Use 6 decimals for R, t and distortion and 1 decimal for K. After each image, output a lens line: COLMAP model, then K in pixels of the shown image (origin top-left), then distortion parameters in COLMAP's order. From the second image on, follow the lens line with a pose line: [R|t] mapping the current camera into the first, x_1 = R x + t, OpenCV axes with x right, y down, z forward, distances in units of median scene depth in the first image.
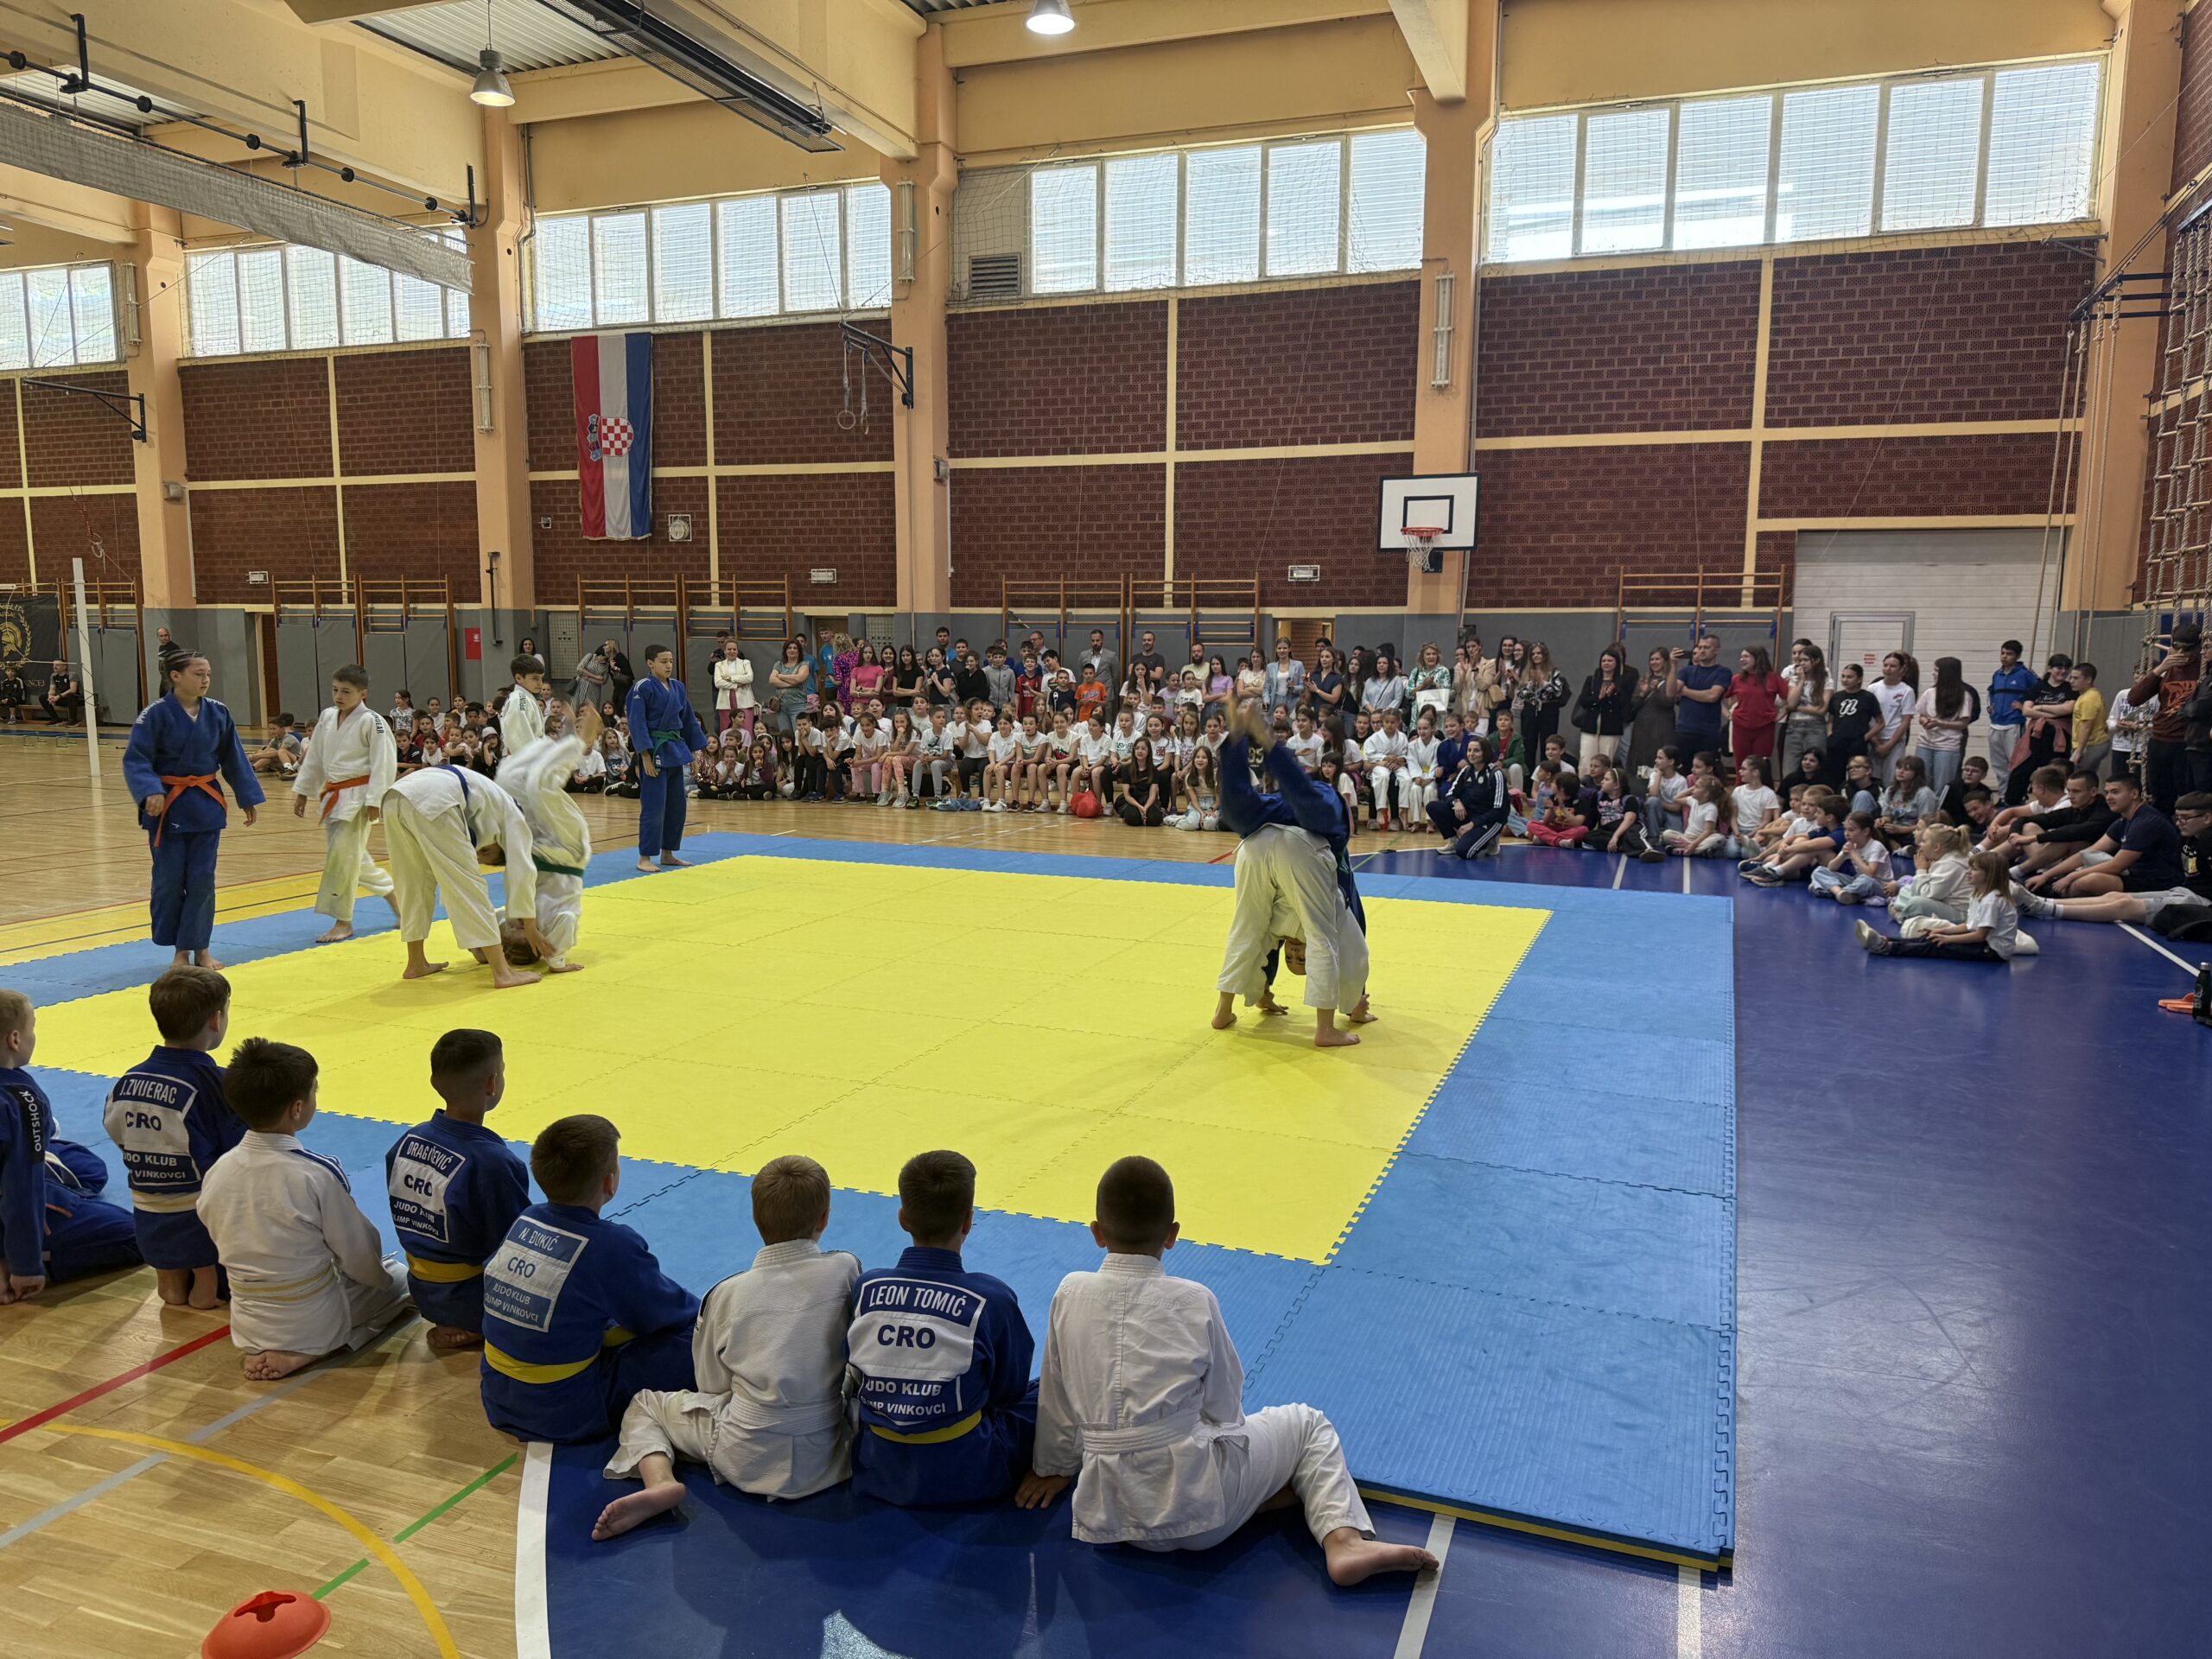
lens RADIAL K [[1525.5, 0, 1106.0], [0, 1525.5, 829.5], [0, 0, 1]] dist [0.122342, -0.188786]
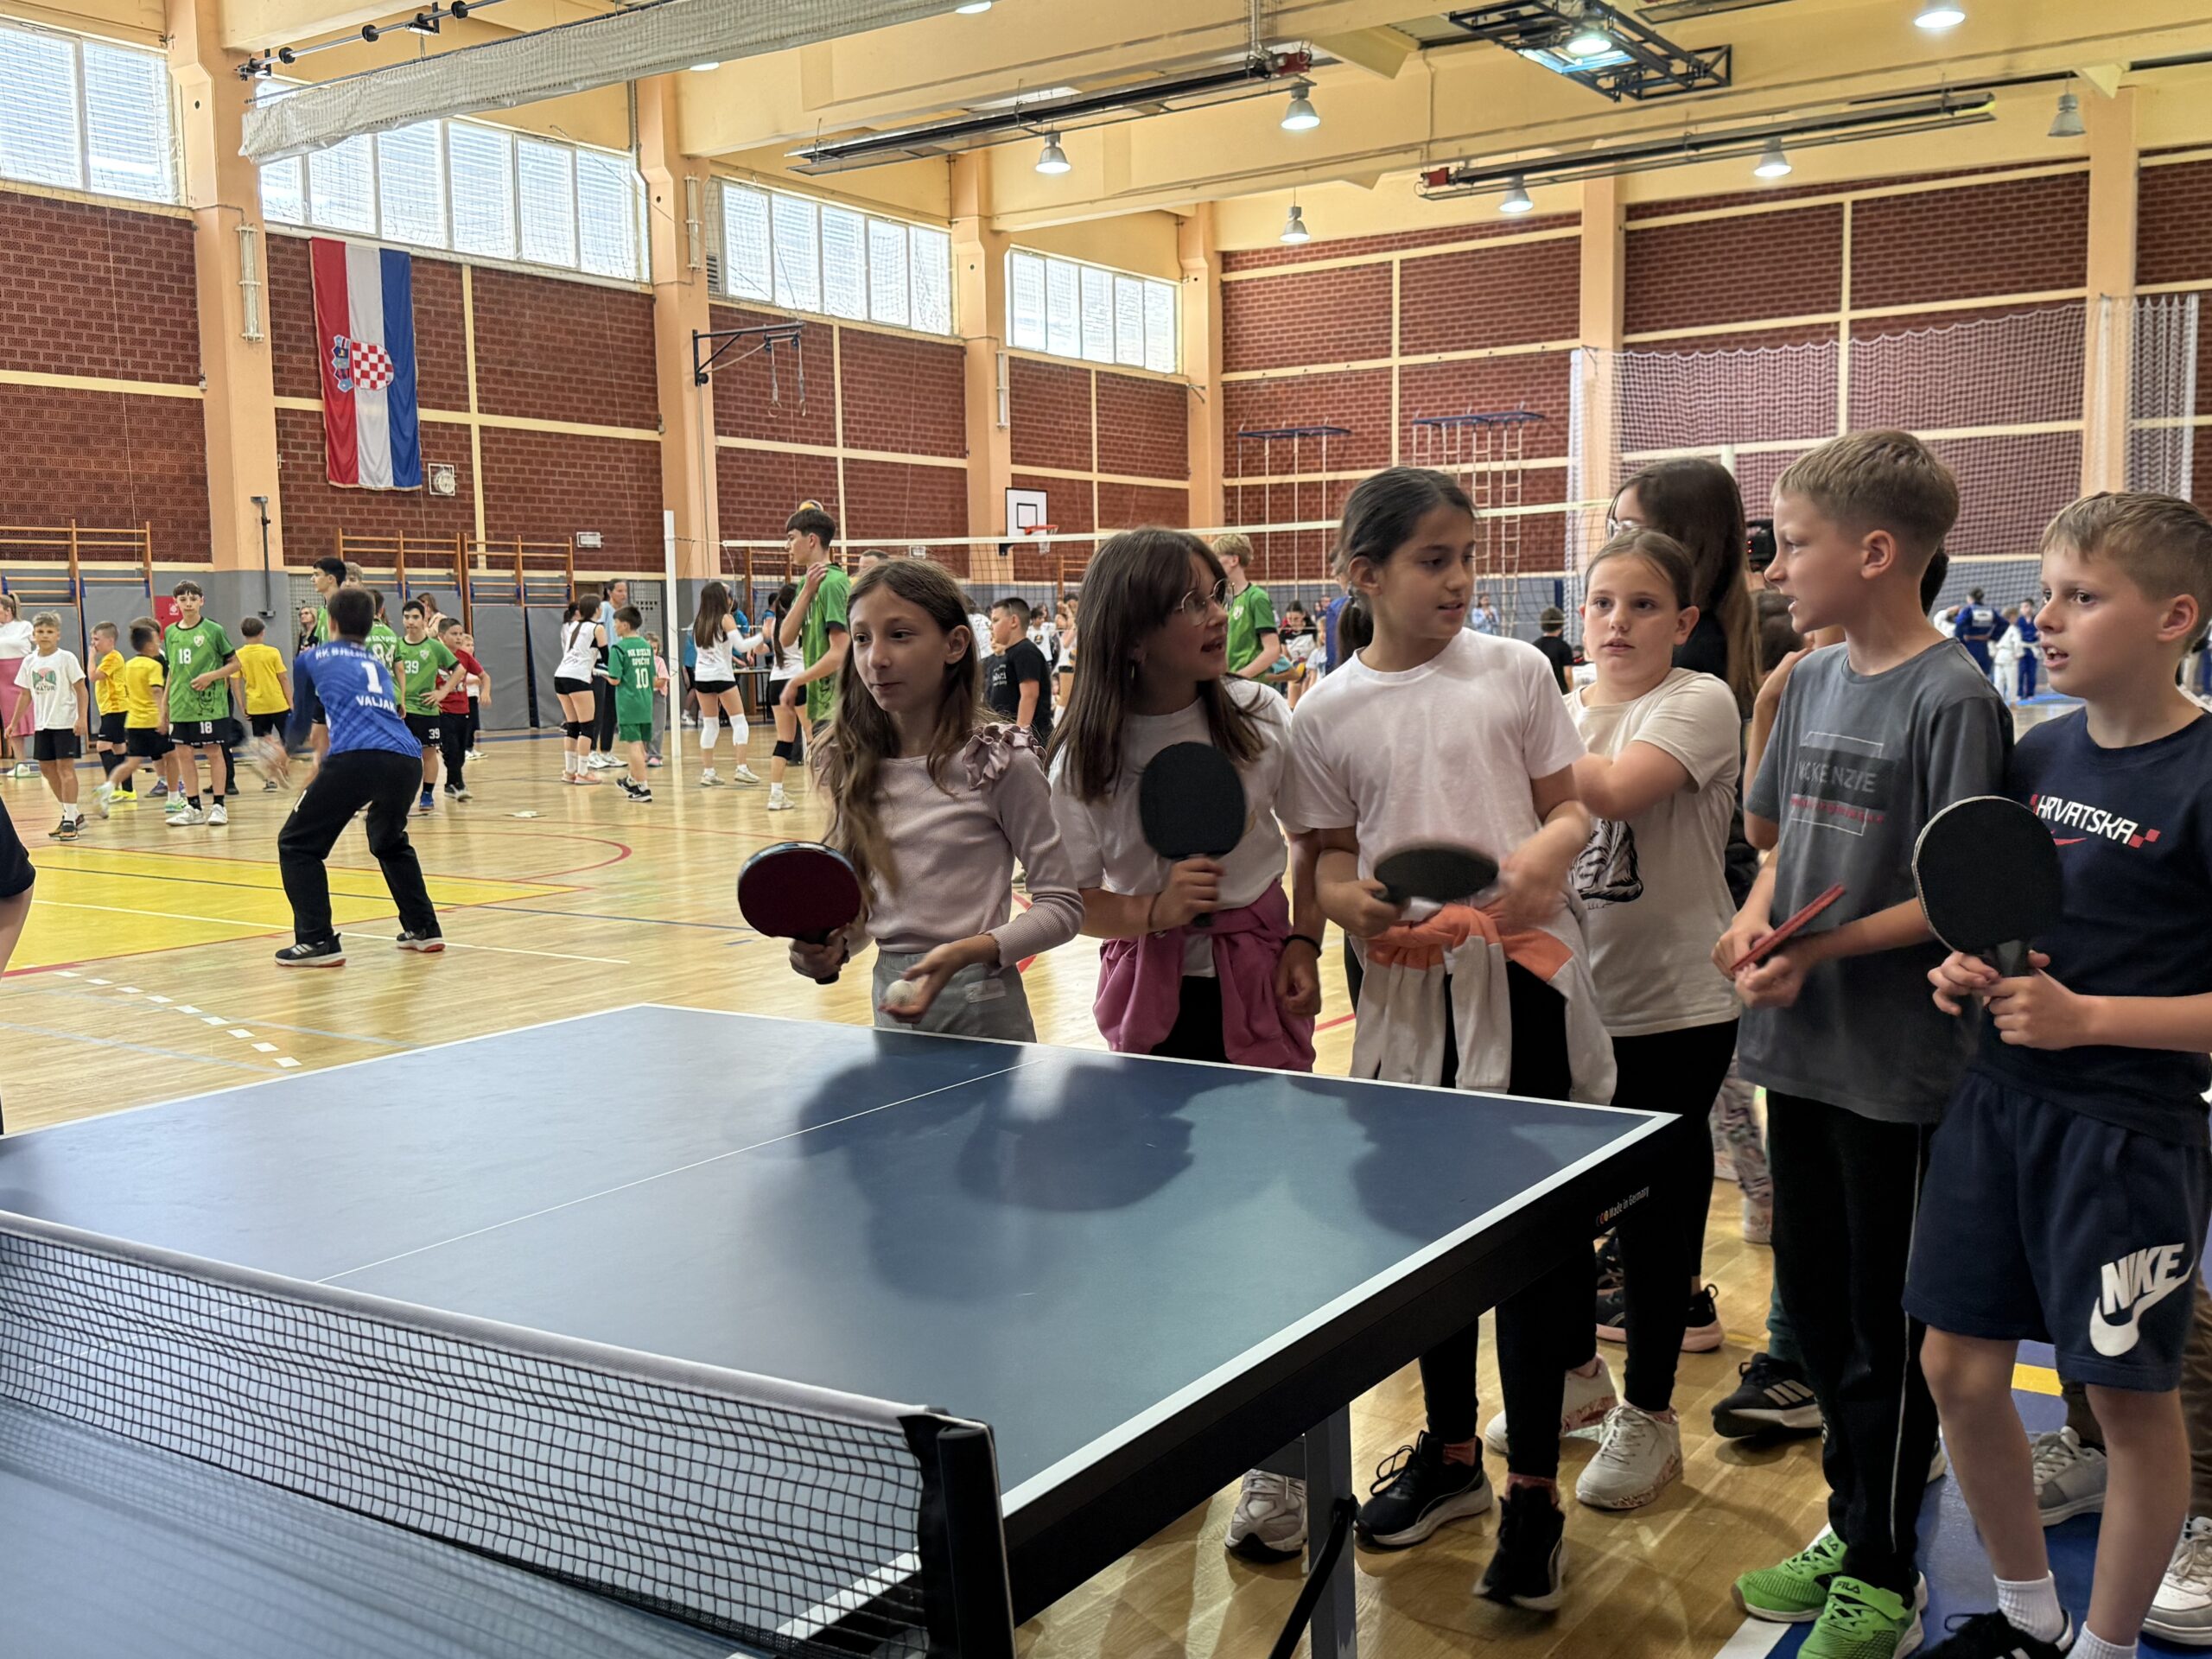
lens RADIAL K [[2153.8, 0, 1106.0], [0, 2153.8, 829.5], [0, 0, 1]] dist [0.225082, -0.549976]
pose [[0.233610, -0.104684, 0.966679, -1.410497], [0.138704, 0.987608, 0.073431, -0.039756], [-0.962386, 0.116927, 0.245235, 0.361170]]
